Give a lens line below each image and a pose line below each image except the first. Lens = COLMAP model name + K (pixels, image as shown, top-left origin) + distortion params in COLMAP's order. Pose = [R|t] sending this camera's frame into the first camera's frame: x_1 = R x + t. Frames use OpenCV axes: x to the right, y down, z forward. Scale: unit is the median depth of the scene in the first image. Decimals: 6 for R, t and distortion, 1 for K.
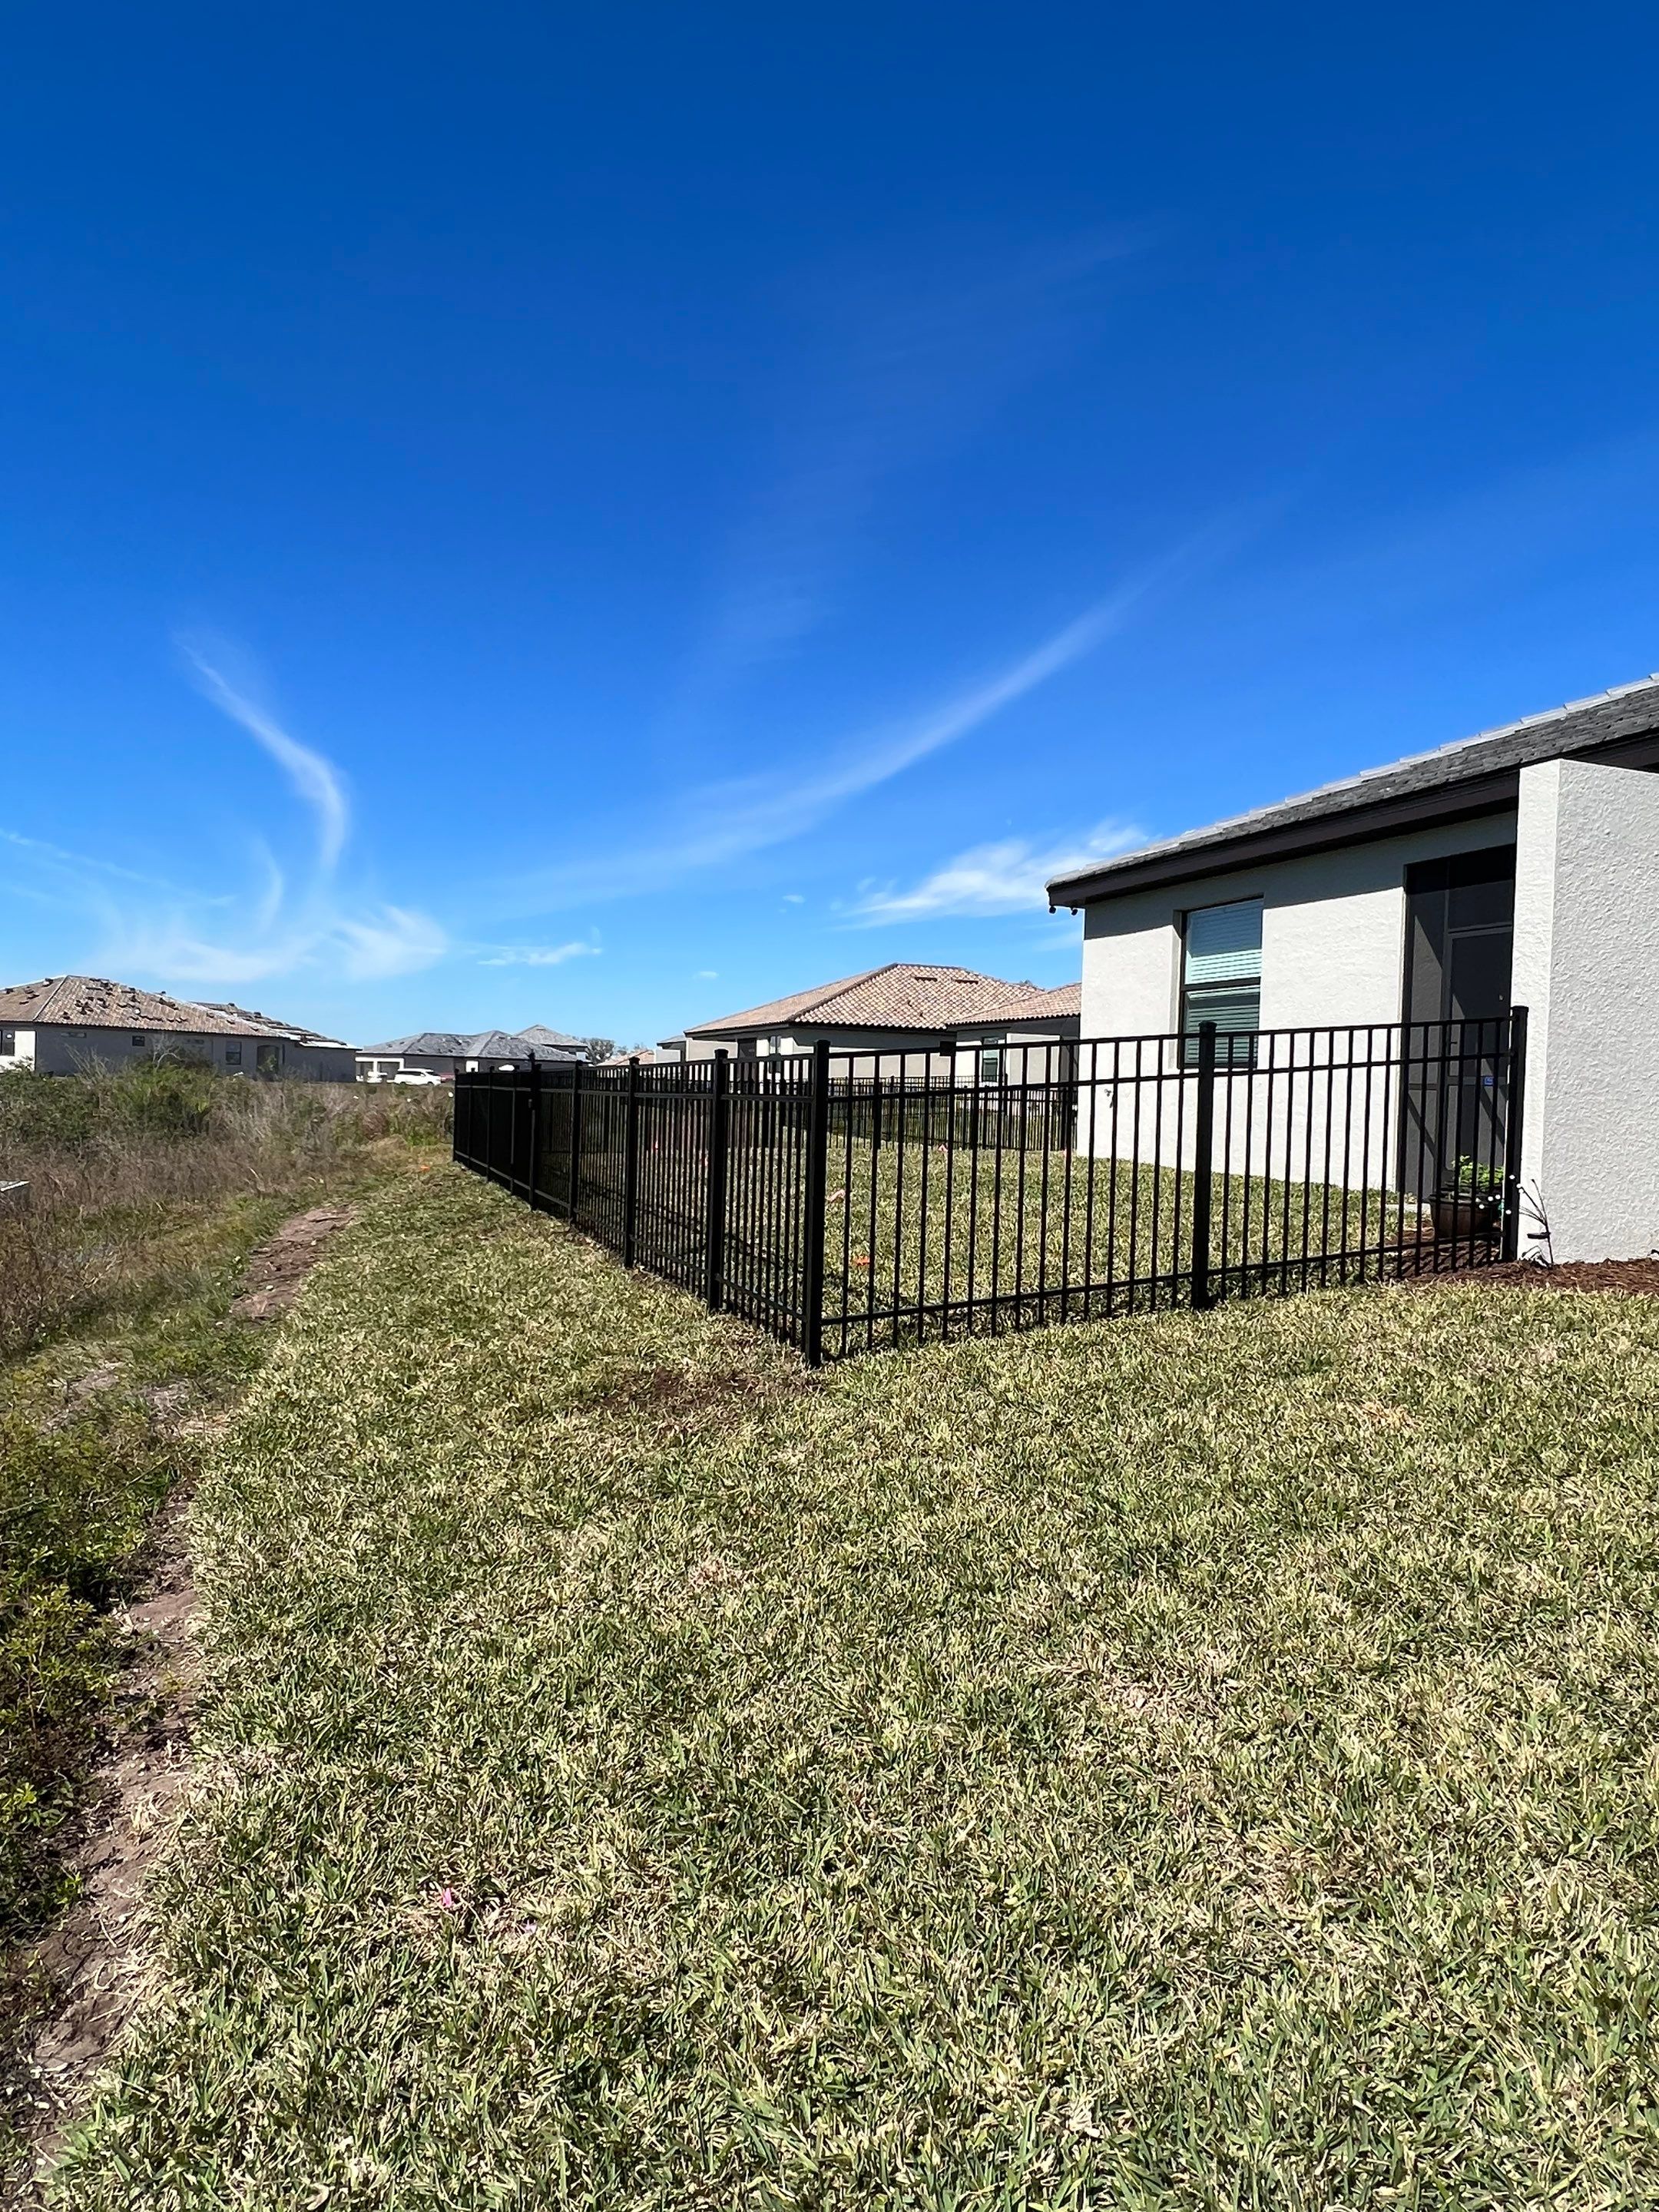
lens RADIAL K [[1202.9, 0, 829.2], [0, 1202.9, 1179.2], [0, 0, 1]] dist [0.018903, -0.000697]
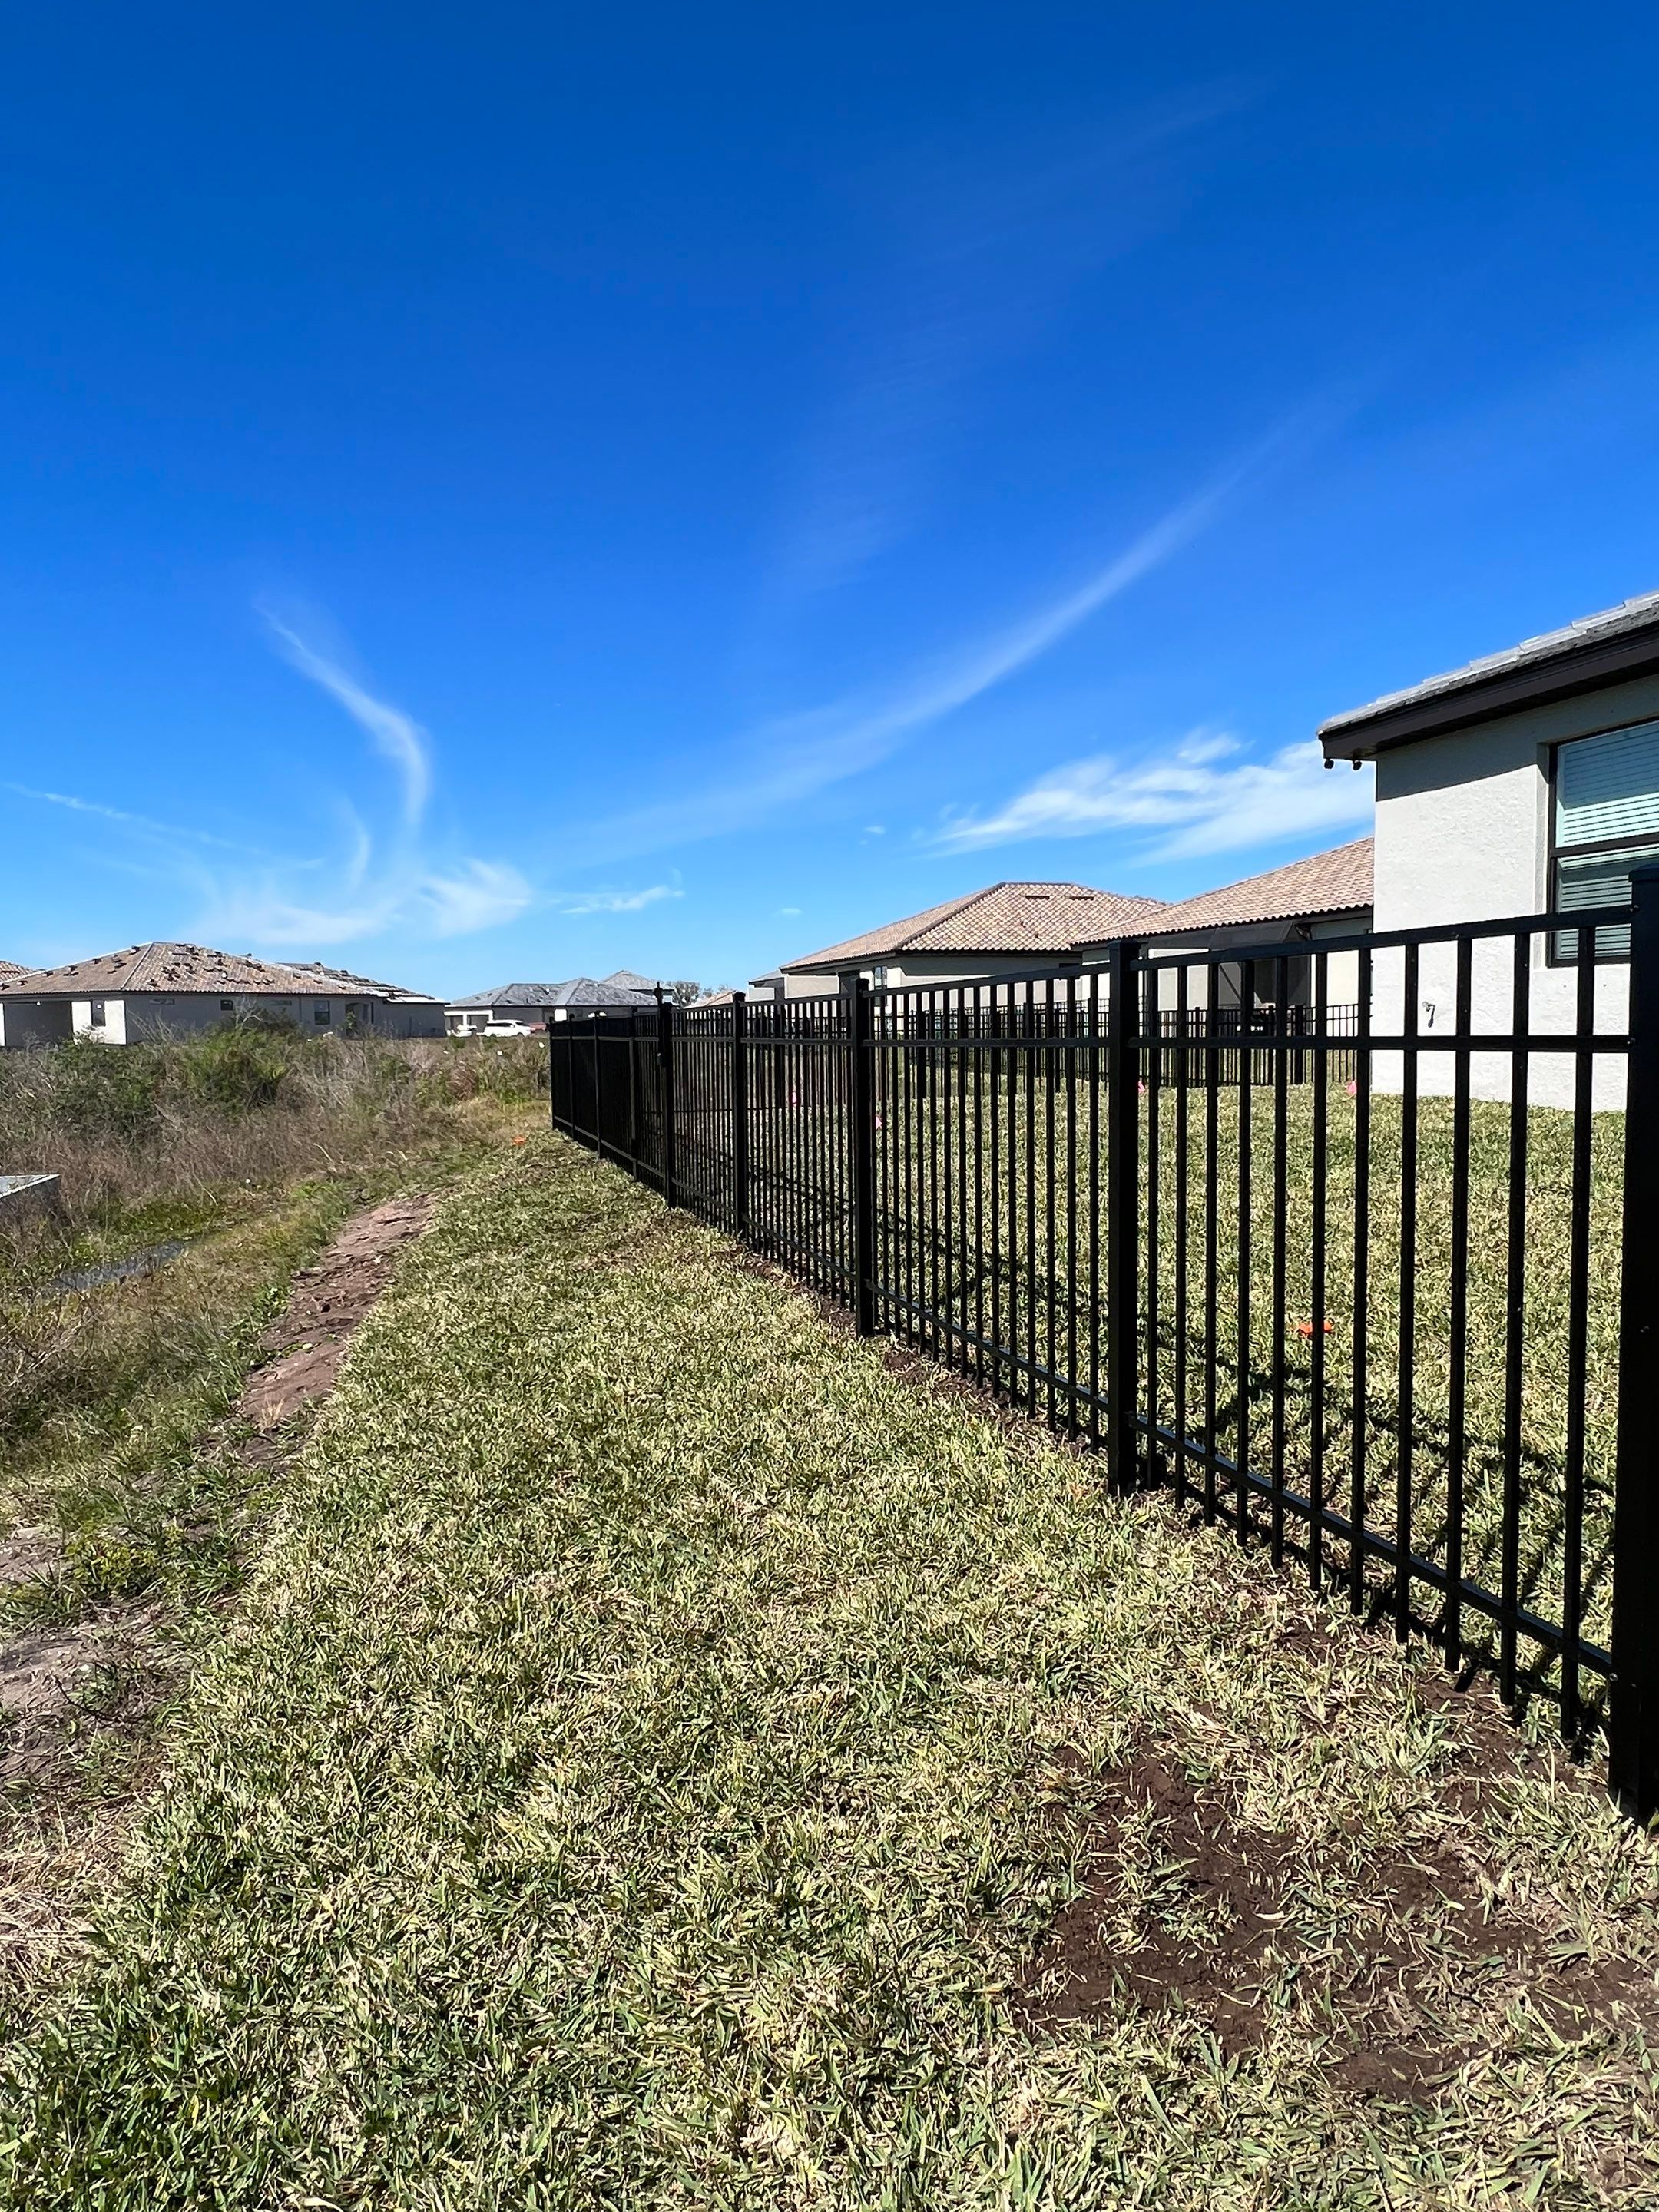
lens RADIAL K [[1156.4, 0, 829.5], [0, 1156.4, 1106.0], [0, 0, 1]] dist [0.021175, -0.001364]
pose [[0.997222, -0.042741, -0.061002, -0.036228], [0.042546, 0.999084, -0.004488, -0.009219], [0.061138, 0.001880, 0.998128, 0.107384]]
